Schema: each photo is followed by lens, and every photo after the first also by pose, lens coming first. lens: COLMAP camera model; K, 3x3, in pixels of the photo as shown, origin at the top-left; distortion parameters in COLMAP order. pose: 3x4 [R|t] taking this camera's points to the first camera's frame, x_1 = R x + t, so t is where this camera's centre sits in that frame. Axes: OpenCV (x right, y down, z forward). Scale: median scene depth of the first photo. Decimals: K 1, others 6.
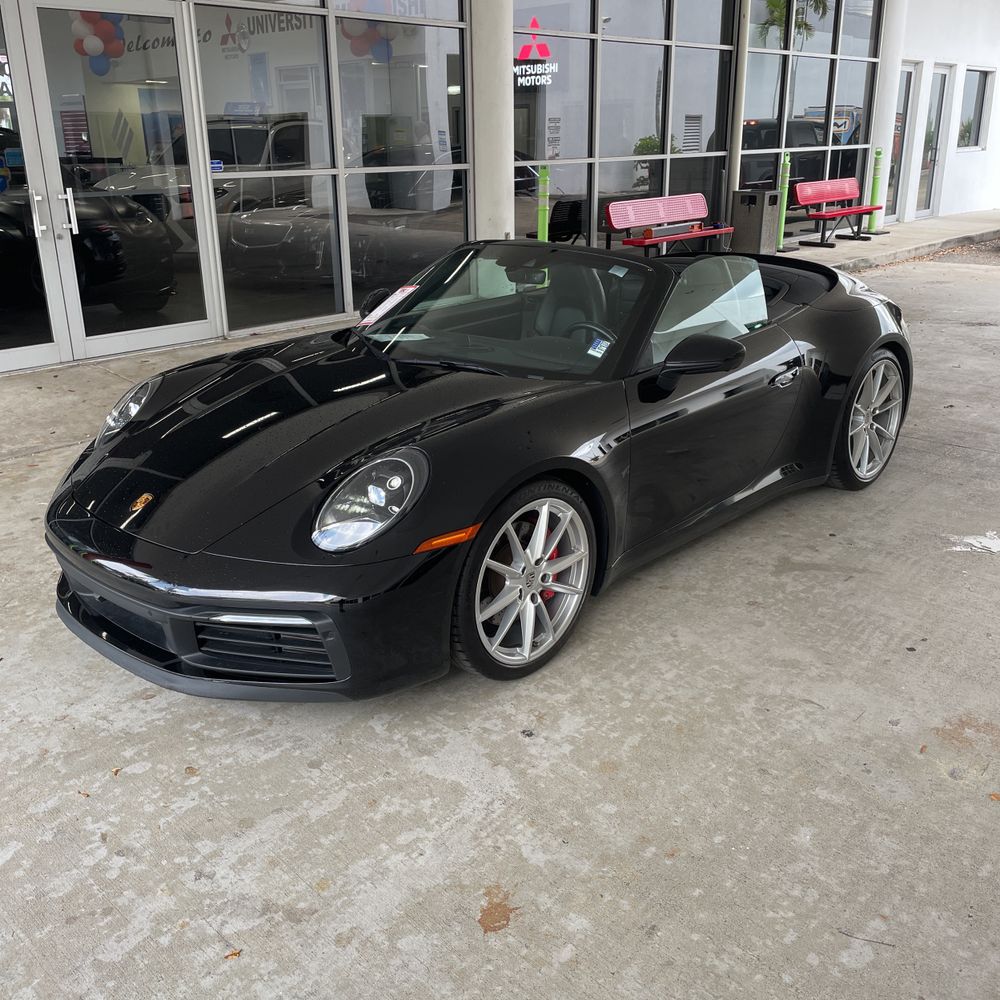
lens RADIAL K [[1023.6, 0, 462.3], [0, 1023.6, 497.9], [0, 0, 1]] dist [0.097118, -0.142776]
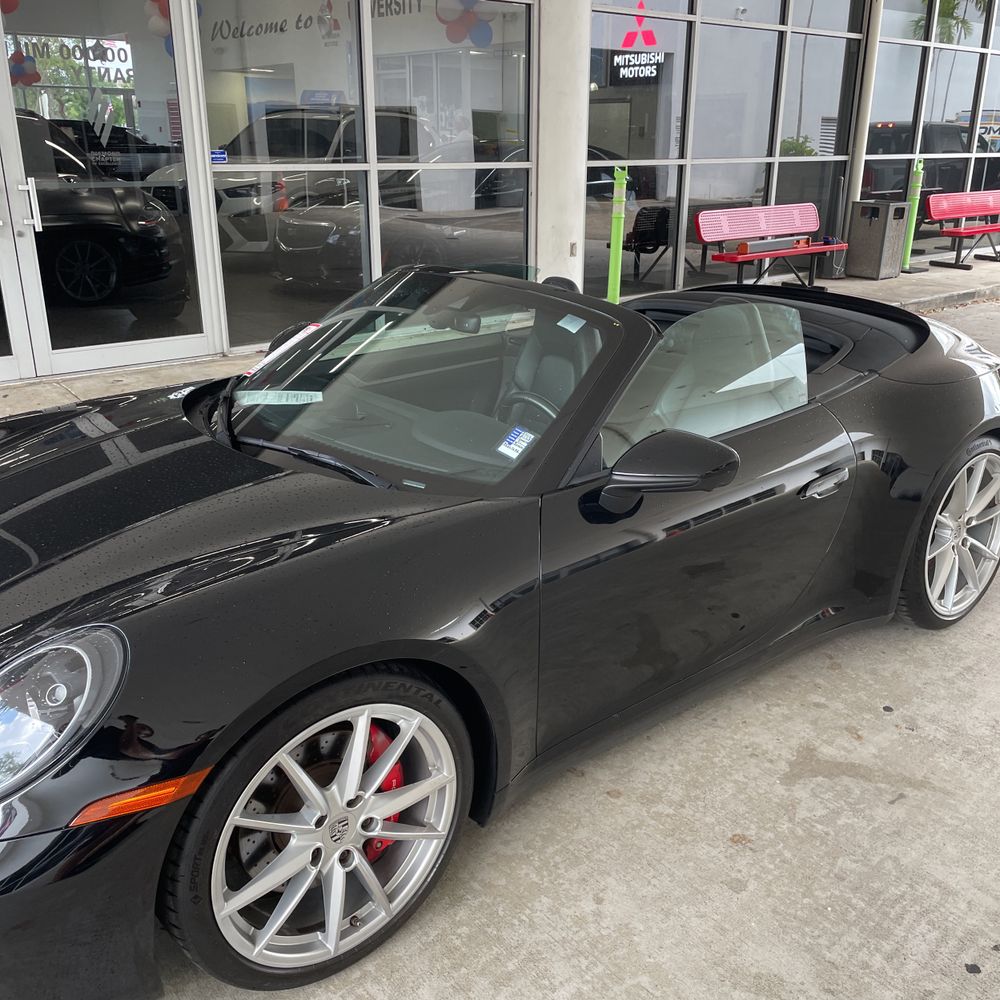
lens RADIAL K [[982.7, 0, 513.5], [0, 982.7, 500.5], [0, 0, 1]] dist [0.082842, -0.105311]
pose [[0.994017, 0.057204, -0.093052, 0.147849], [-0.055767, 0.998282, 0.017977, -0.092847], [0.093920, -0.012680, 0.995499, 0.286207]]
